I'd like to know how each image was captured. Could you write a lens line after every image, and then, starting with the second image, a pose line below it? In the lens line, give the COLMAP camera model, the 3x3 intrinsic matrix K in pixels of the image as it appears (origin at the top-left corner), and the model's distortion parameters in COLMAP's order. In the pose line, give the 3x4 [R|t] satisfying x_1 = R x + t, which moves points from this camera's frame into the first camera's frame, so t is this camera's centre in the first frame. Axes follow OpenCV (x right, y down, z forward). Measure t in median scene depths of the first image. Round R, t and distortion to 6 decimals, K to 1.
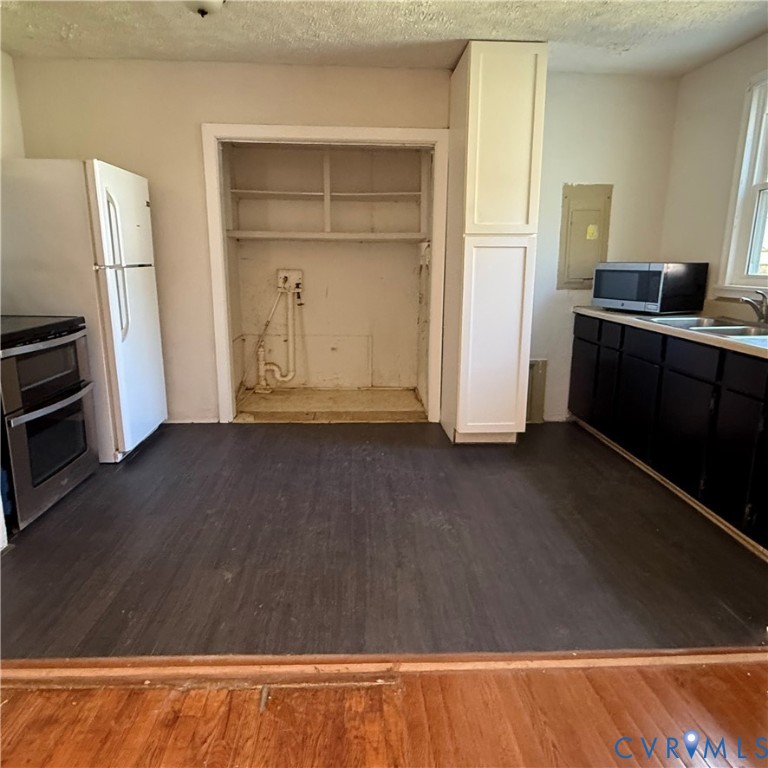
lens RADIAL K [[549.6, 0, 384.0], [0, 549.6, 384.0], [0, 0, 1]] dist [-0.007140, -0.003861]
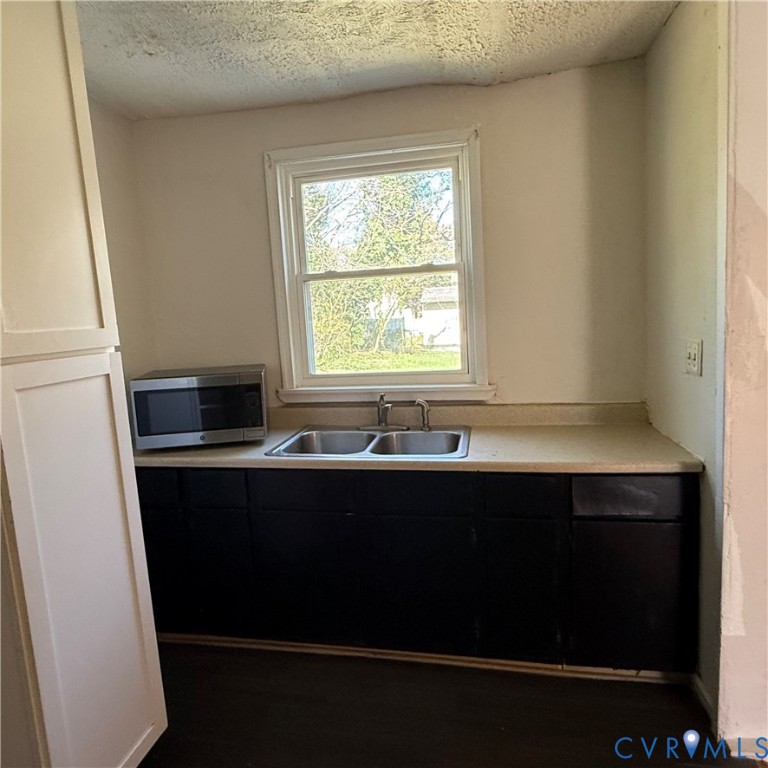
lens RADIAL K [[533.1, 0, 384.0], [0, 533.1, 384.0], [0, 0, 1]] dist [-0.004189, -0.001311]
pose [[0.244466, -0.137933, 0.959797, -0.135513], [0.253995, 0.964378, 0.073898, -0.224700], [-0.935801, 0.225718, 0.270792, 0.682025]]
